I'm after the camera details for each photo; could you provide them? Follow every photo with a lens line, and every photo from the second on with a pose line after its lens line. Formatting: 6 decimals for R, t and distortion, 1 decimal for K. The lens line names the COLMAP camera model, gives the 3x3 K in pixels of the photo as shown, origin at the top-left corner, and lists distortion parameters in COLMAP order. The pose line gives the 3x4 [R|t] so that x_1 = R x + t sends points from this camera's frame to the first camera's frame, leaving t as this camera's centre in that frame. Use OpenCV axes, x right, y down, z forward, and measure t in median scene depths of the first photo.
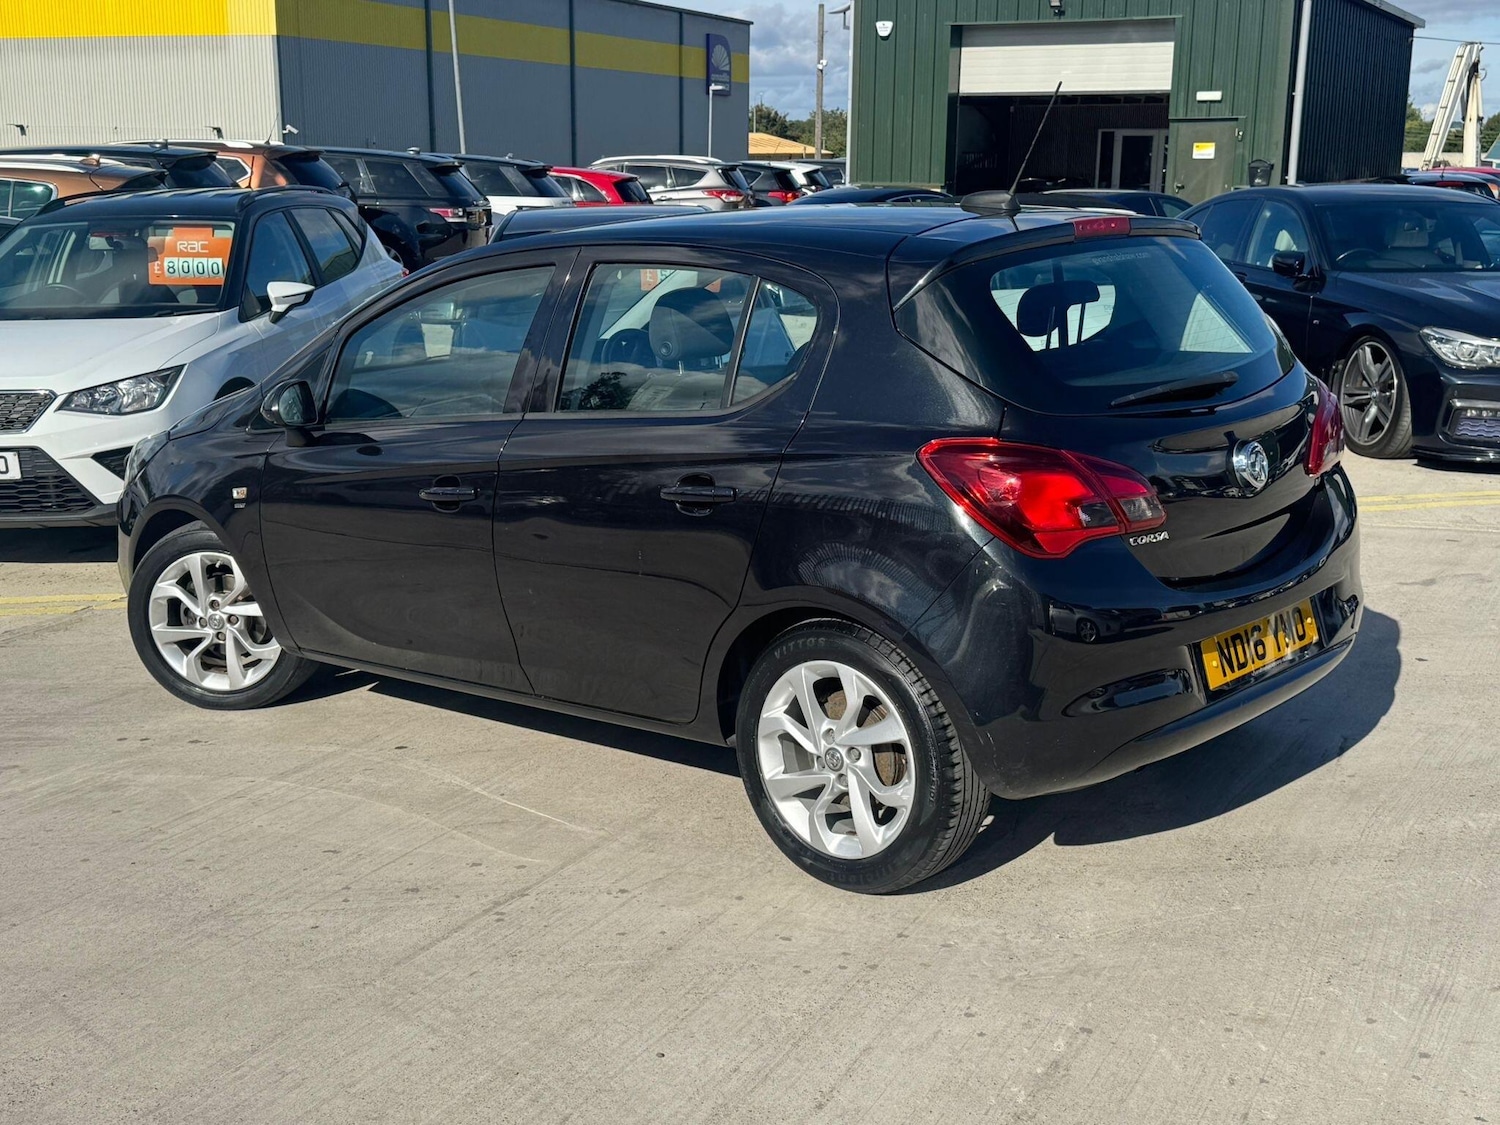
lens RADIAL K [[1881.6, 0, 745.6], [0, 1881.6, 569.7], [0, 0, 1]] dist [0.122209, 0.000000]
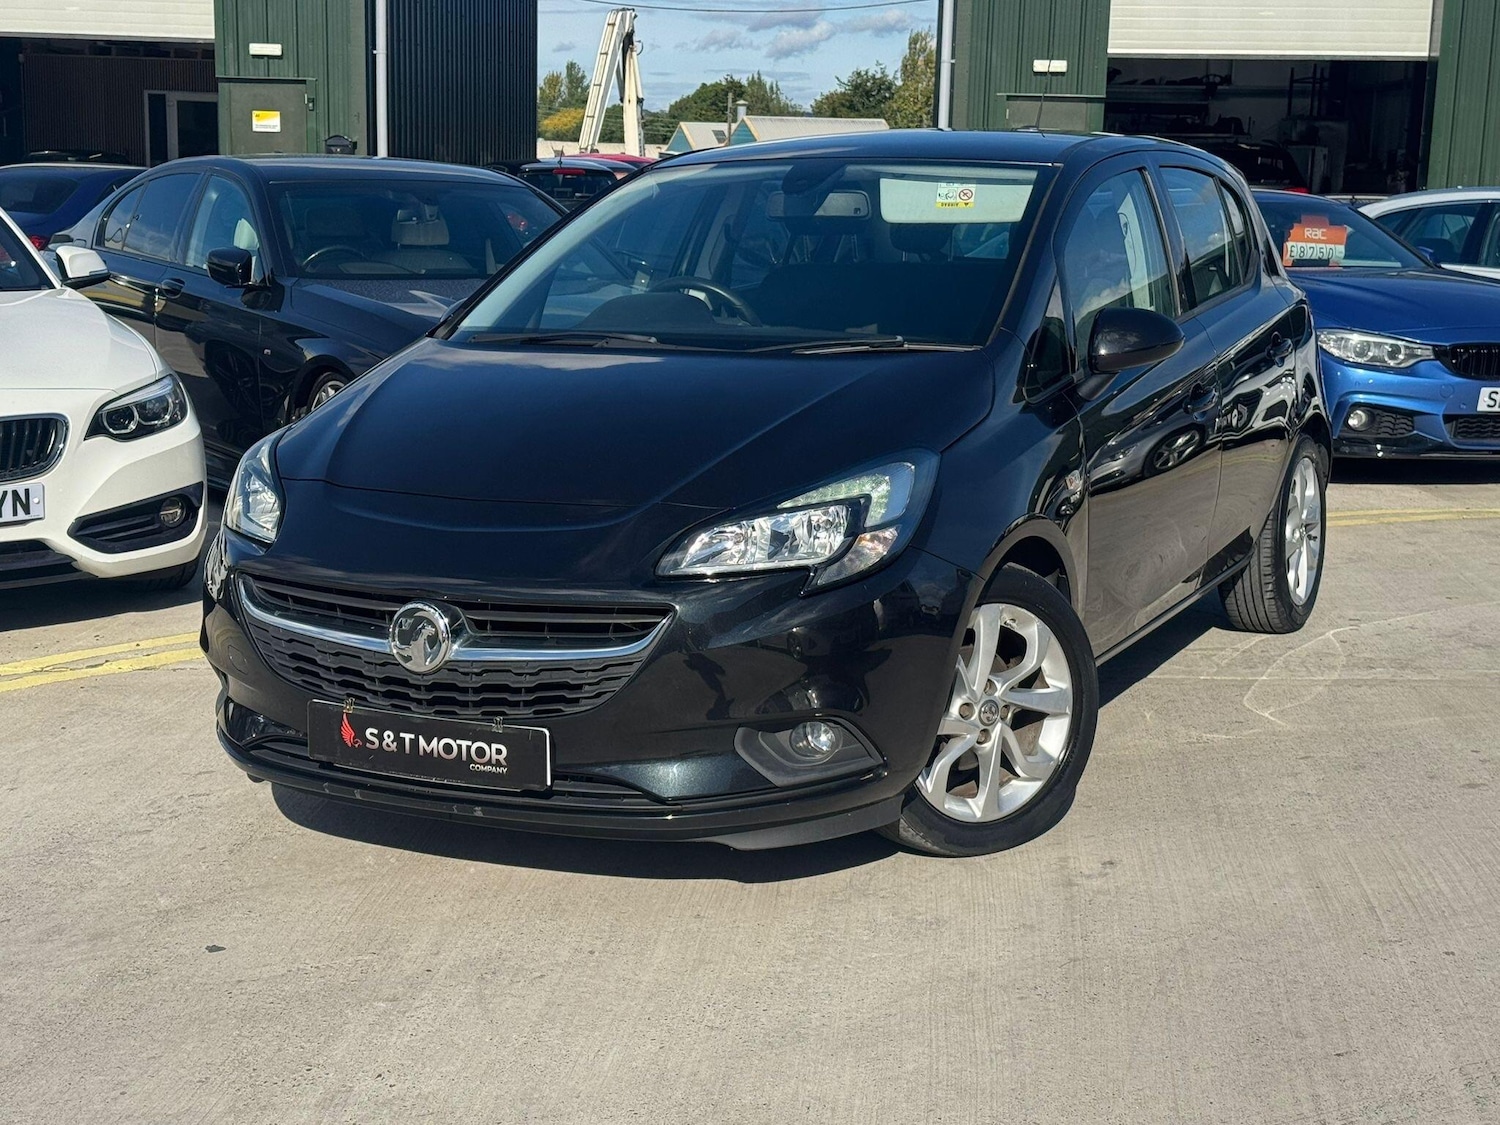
lens RADIAL K [[2310.3, 0, 750.8], [0, 2310.3, 599.8], [0, 0, 1]] dist [0.103441, 0.000000]
pose [[0.928183, -0.057997, 0.367576, 0.135312], [0.065345, 0.997834, -0.007566, -0.022270], [-0.366341, 0.031042, 0.929963, 0.153761]]
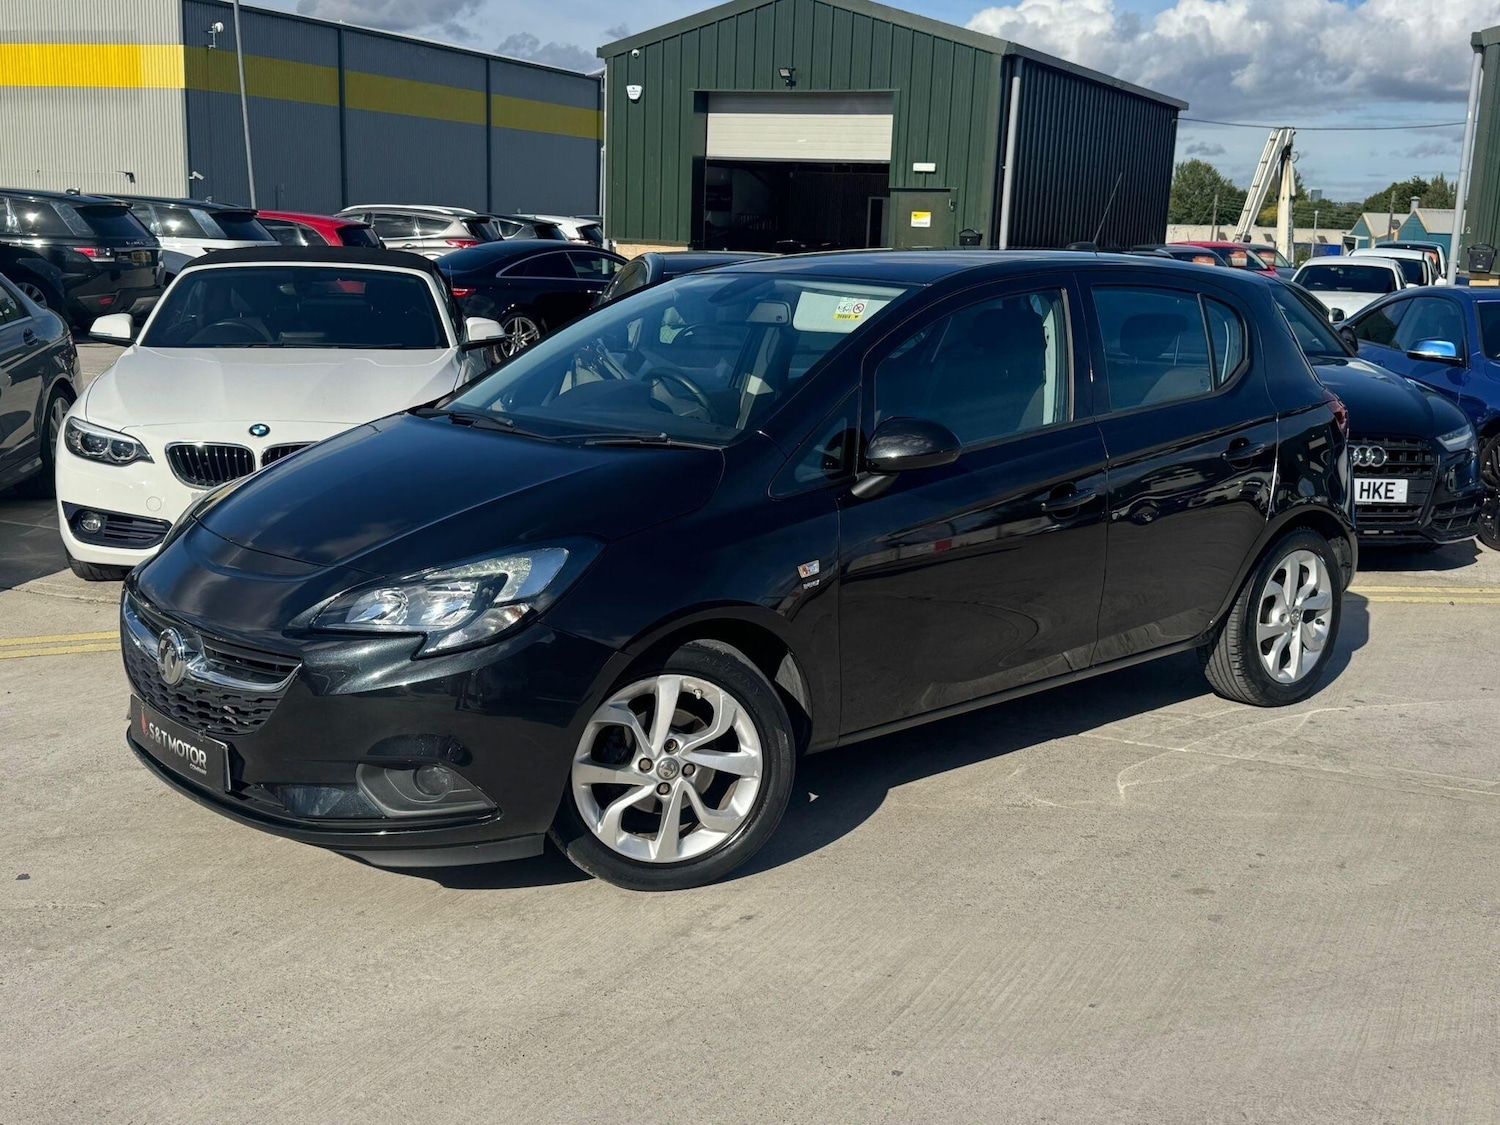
lens RADIAL K [[1636.8, 0, 772.5], [0, 1636.8, 591.5], [0, 0, 1]] dist [0.081714, 0.000000]
pose [[0.999497, 0.029466, -0.011705, 0.348289], [-0.029364, 0.999530, 0.008758, -0.042209], [0.011958, -0.008410, 0.999893, 0.189194]]
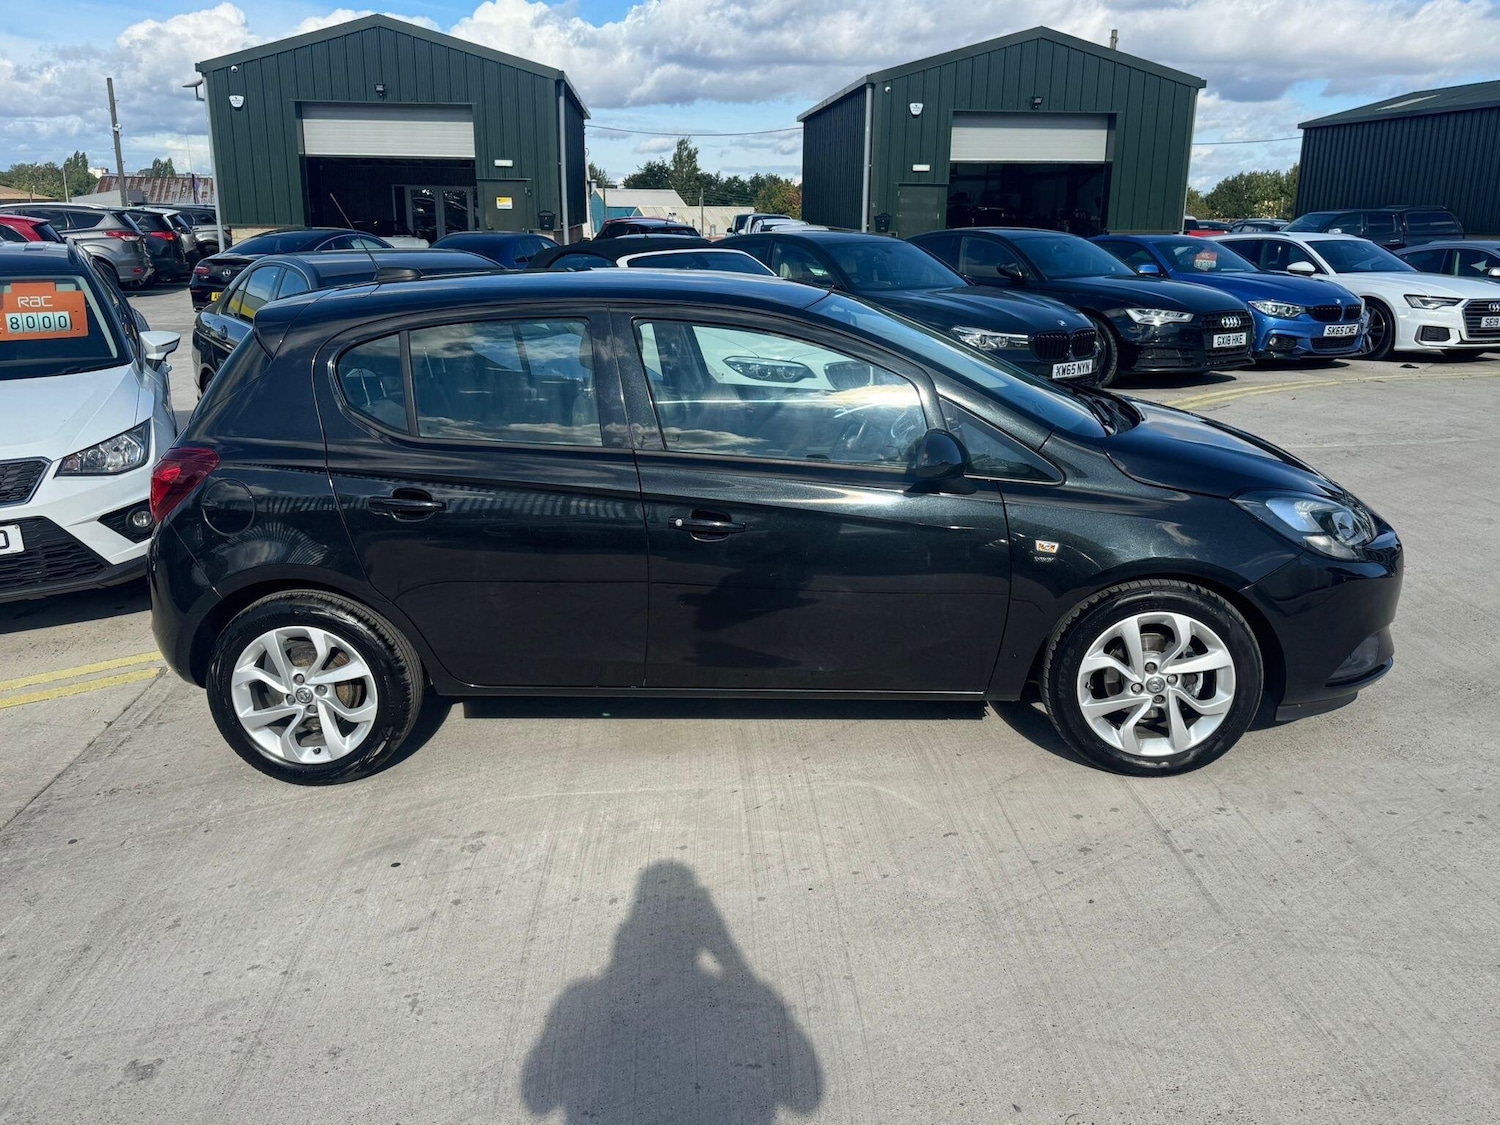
lens RADIAL K [[1345.9, 0, 748.9], [0, 1345.9, 558.2], [0, 0, 1]] dist [0.041734, -0.065761]
pose [[0.846312, -0.135295, 0.515219, -0.288616], [0.113677, 0.990799, 0.073451, -0.035952], [-0.520416, -0.003594, 0.853905, 0.154829]]
